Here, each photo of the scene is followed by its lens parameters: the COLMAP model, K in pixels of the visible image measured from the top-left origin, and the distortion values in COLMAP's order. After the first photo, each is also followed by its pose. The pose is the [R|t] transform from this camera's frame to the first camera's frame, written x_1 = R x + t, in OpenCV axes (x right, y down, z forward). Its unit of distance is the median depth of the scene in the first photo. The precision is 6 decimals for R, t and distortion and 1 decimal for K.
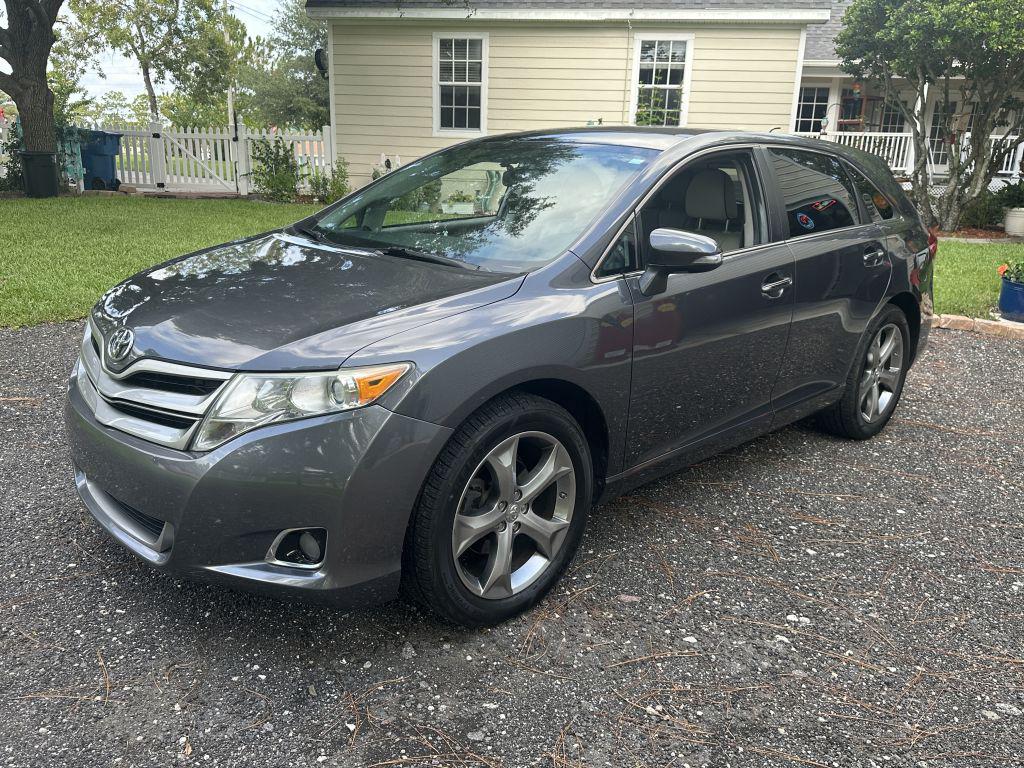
lens RADIAL K [[897.2, 0, 512.0], [0, 897.2, 384.0], [0, 0, 1]] dist [0.081268, -0.145235]
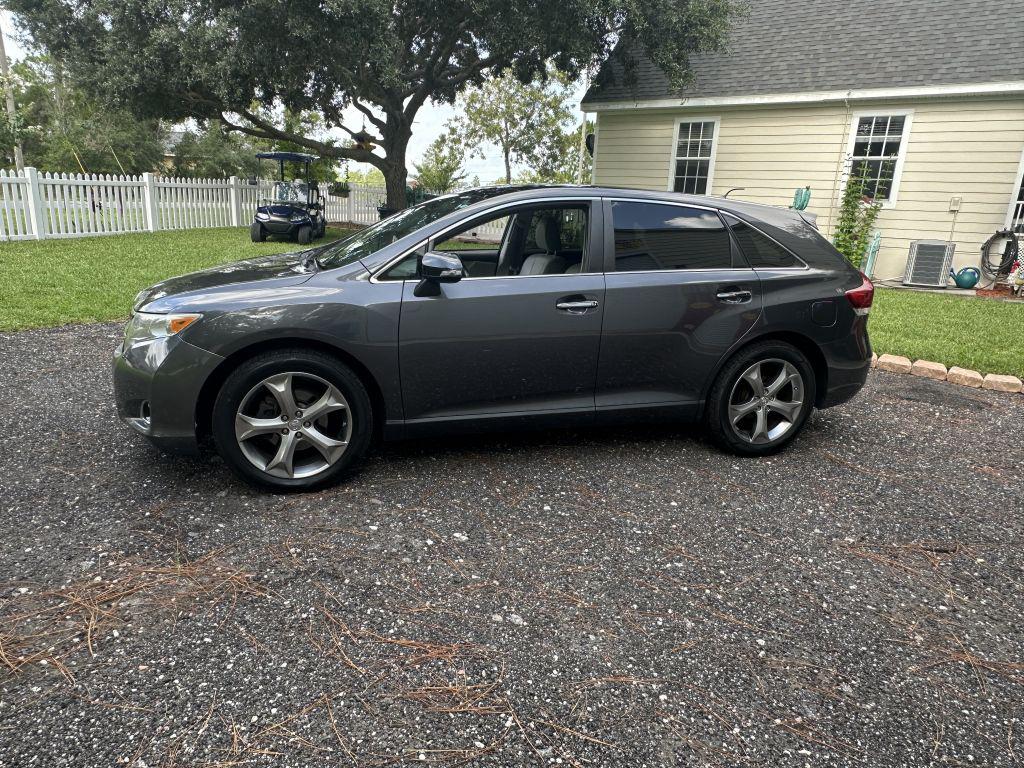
lens RADIAL K [[751.2, 0, 493.7], [0, 751.2, 389.6], [0, 0, 1]] dist [-0.001587, 0.007579]
pose [[0.870458, 0.129391, -0.474933, 0.232137], [-0.142393, 0.989772, 0.008675, 0.005693], [0.471198, 0.060076, 0.879979, 0.001477]]
